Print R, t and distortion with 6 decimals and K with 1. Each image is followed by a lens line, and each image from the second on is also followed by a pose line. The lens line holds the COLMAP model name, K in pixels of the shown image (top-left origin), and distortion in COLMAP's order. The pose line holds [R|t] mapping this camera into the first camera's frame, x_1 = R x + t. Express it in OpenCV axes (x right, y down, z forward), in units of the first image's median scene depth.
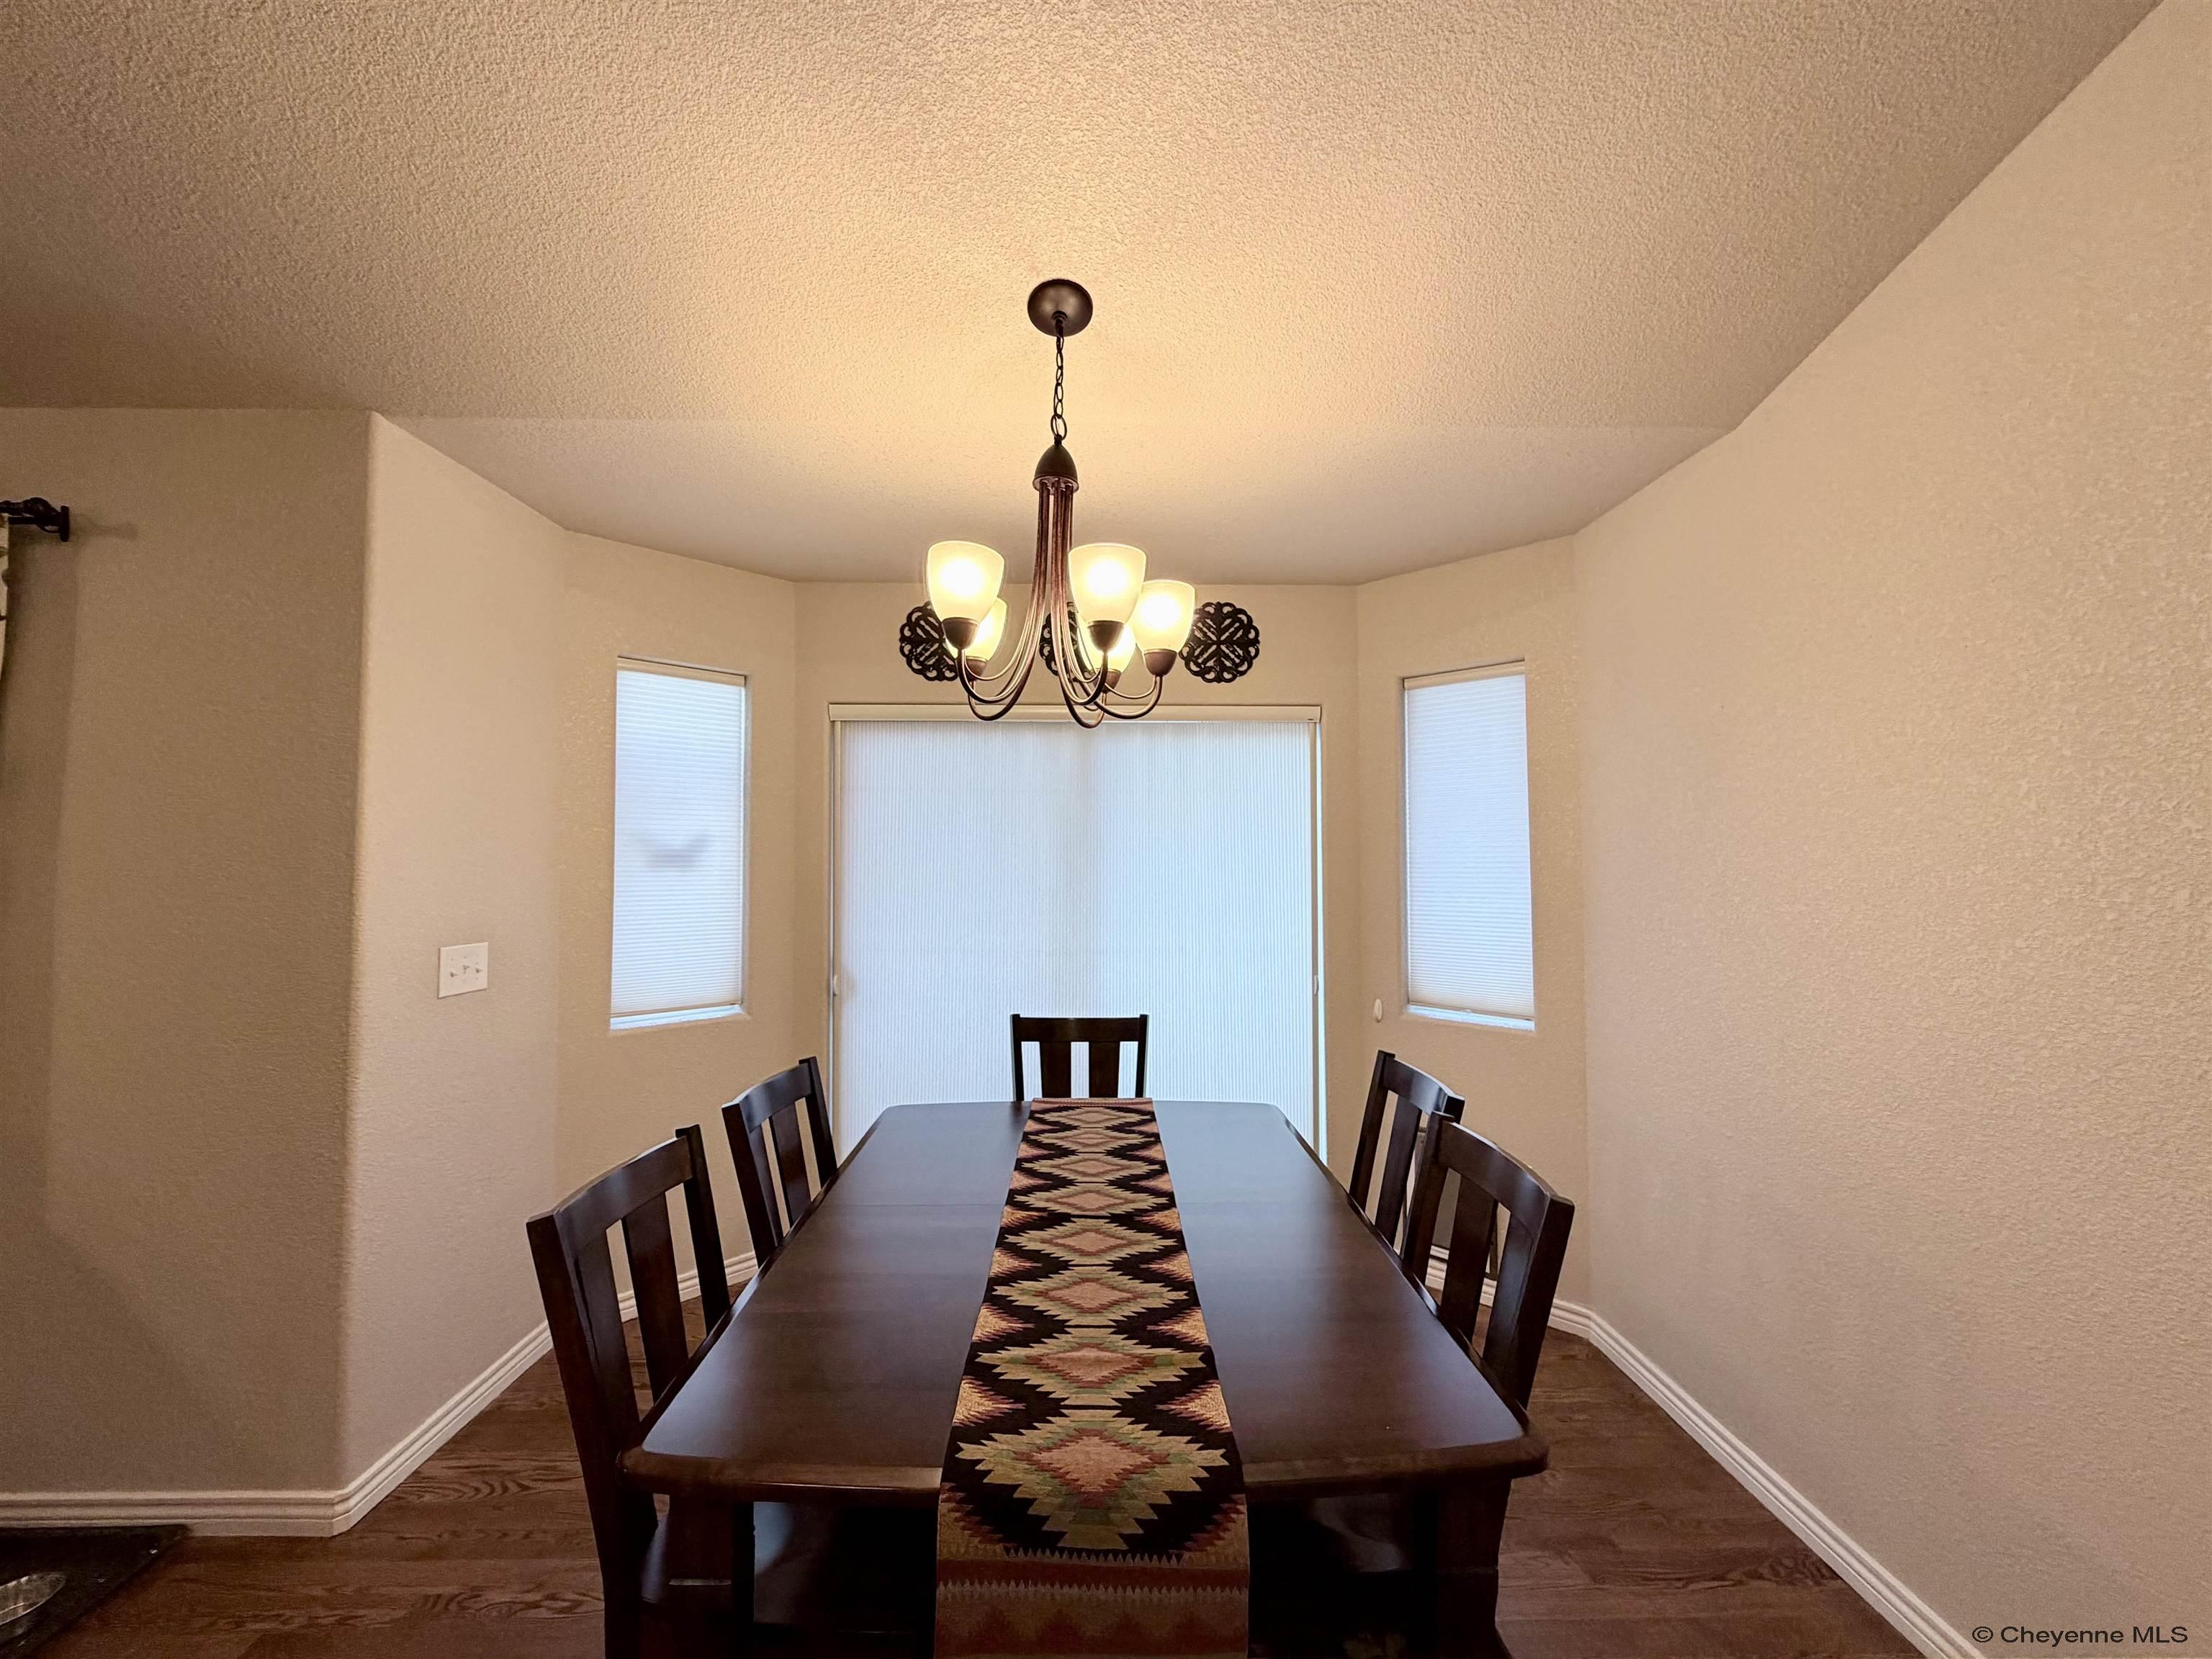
lens RADIAL K [[889.0, 0, 1099.0], [0, 889.0, 829.2], [0, 0, 1]] dist [0.000901, 0.000127]
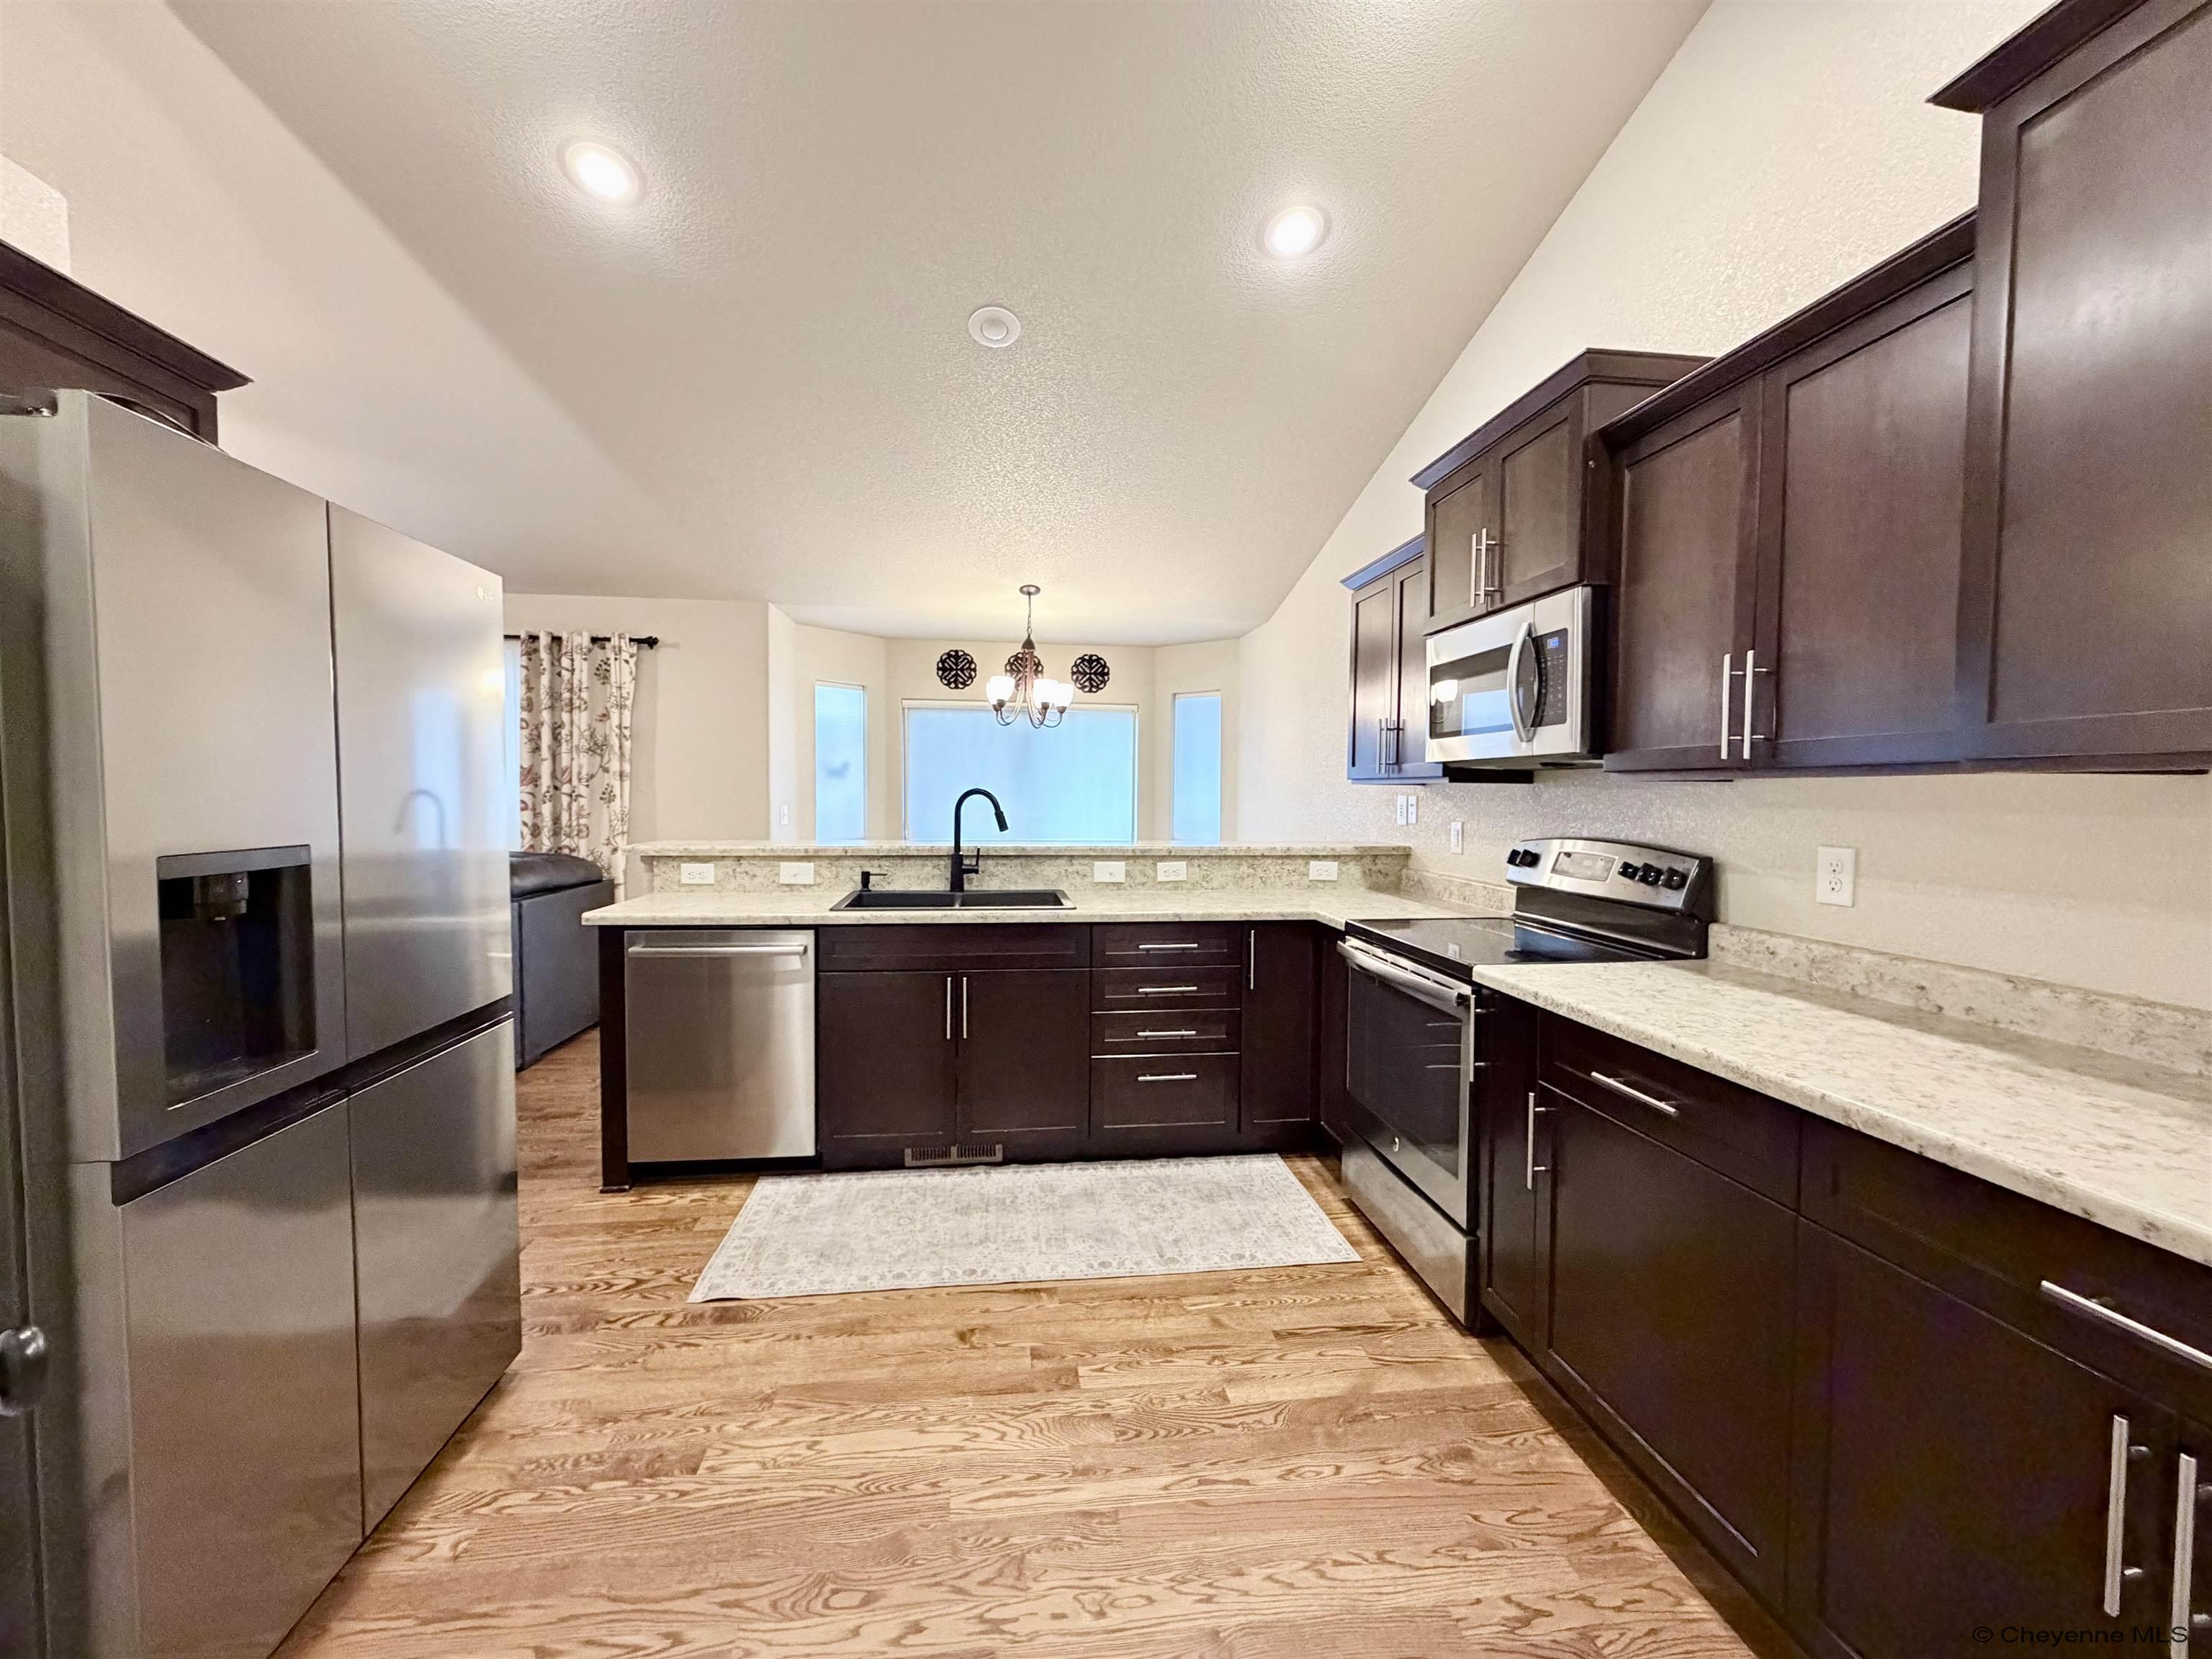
lens RADIAL K [[924.6, 0, 1106.0], [0, 924.6, 829.5], [0, 0, 1]] dist [-0.001574, -0.000049]
pose [[0.994245, -0.001649, 0.107115, -0.069397], [-0.003231, 0.998965, 0.045365, 0.065195], [-0.107079, -0.045450, 0.993211, -1.270912]]
